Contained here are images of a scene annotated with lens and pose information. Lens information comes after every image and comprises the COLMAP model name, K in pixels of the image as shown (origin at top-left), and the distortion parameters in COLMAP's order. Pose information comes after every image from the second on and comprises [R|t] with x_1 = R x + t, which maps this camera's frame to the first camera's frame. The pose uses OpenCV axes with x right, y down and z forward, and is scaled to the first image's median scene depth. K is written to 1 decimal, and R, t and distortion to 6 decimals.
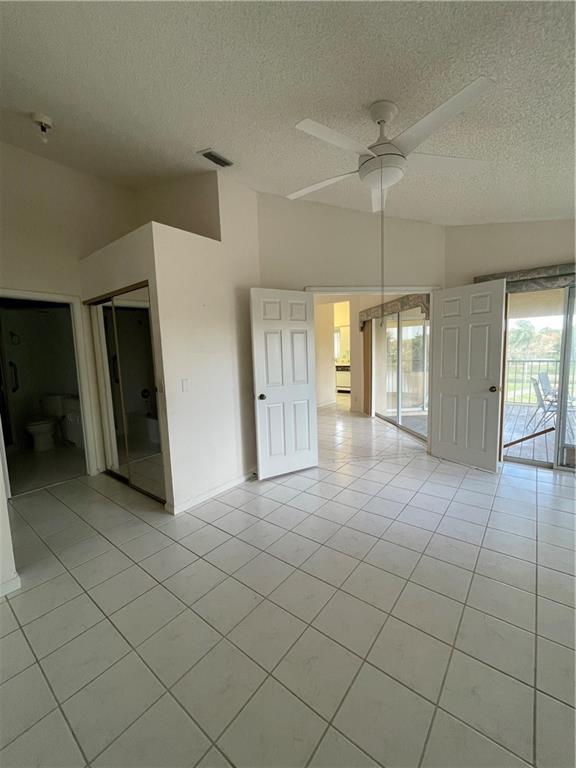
lens RADIAL K [[313.4, 0, 287.6], [0, 313.4, 384.8], [0, 0, 1]] dist [-0.003818, 0.001405]
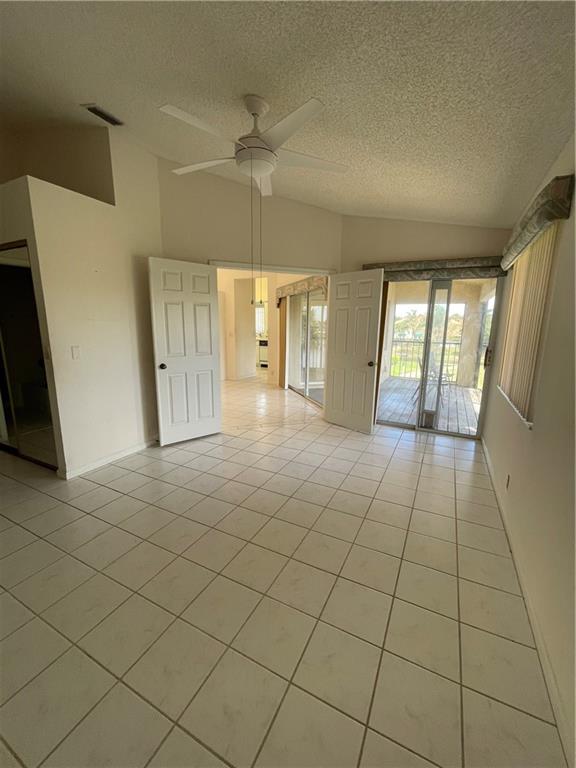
lens RADIAL K [[313.4, 0, 287.2], [0, 313.4, 385.2], [0, 0, 1]] dist [-0.003818, 0.001405]
pose [[0.978956, 0.008038, 0.203914, 0.109251], [-0.024687, 0.996550, 0.079233, 0.008249], [-0.202574, -0.082599, 0.975777, -0.094456]]
